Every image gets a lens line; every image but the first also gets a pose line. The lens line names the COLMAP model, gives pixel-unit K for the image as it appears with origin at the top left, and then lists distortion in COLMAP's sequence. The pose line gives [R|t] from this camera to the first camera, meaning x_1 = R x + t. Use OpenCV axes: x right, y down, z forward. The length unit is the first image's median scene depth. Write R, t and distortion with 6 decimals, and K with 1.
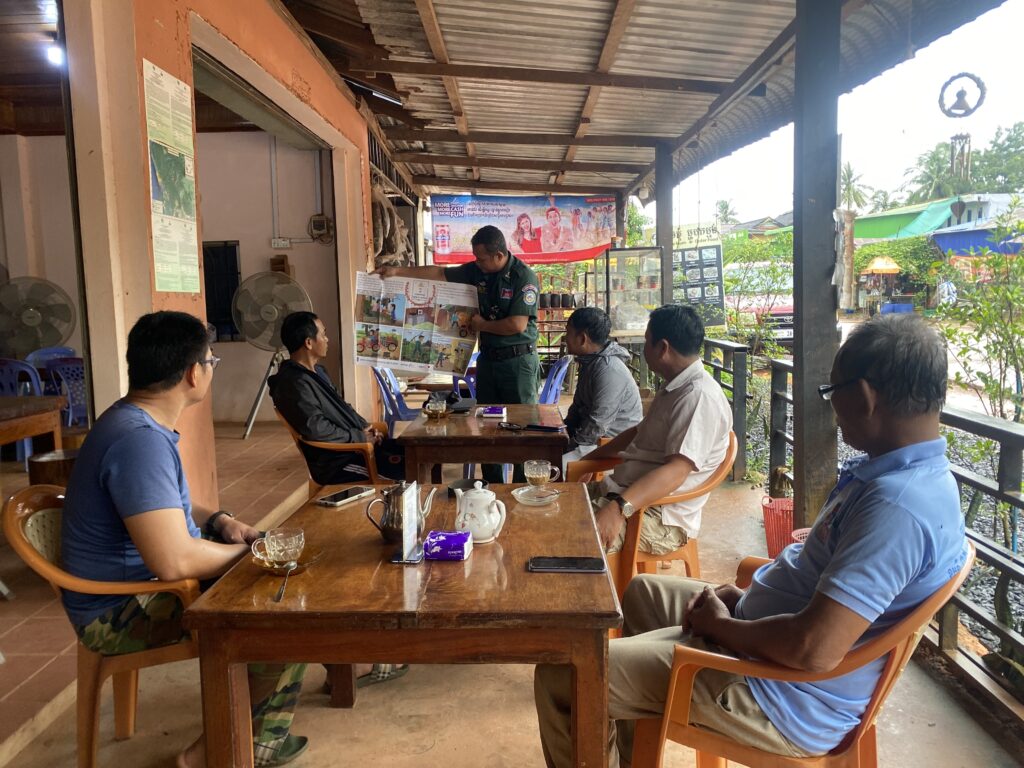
lens RADIAL K [[789.9, 0, 512.0], [0, 789.9, 384.0], [0, 0, 1]] dist [0.014217, -0.005854]
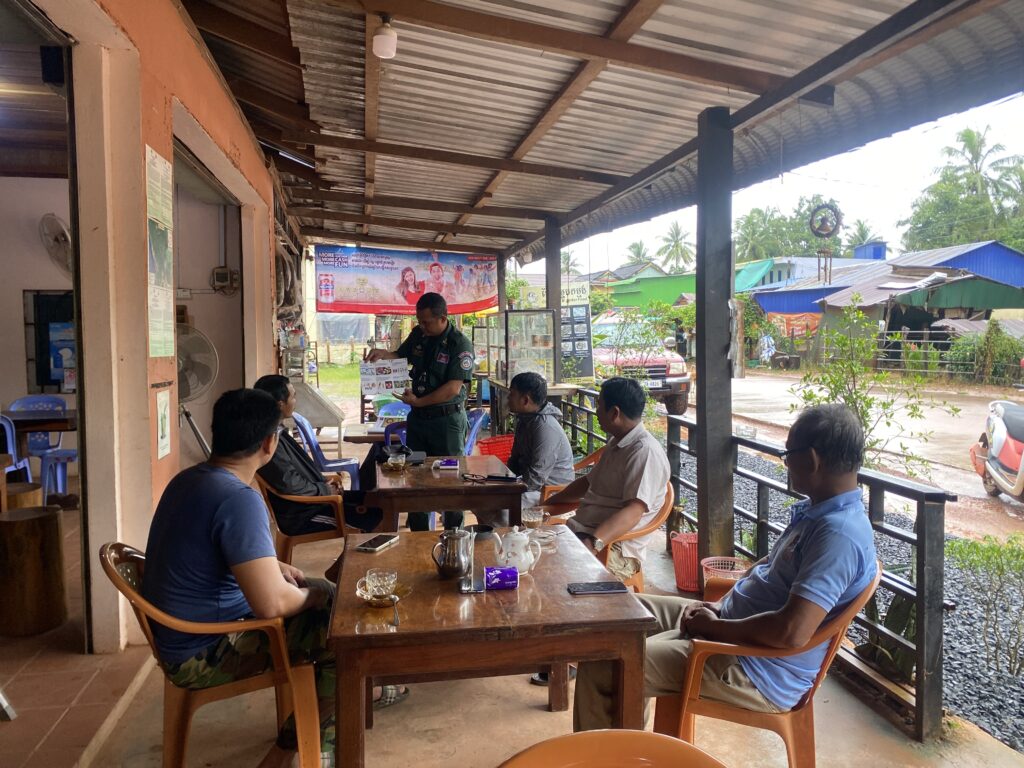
lens RADIAL K [[814.6, 0, 512.0], [0, 814.6, 384.0], [0, 0, 1]] dist [0.029830, -0.012607]
pose [[0.975852, 0.007186, 0.218315, -0.209796], [0.003048, 0.998913, -0.046507, -0.027742], [-0.218412, 0.046049, 0.974769, -0.179437]]
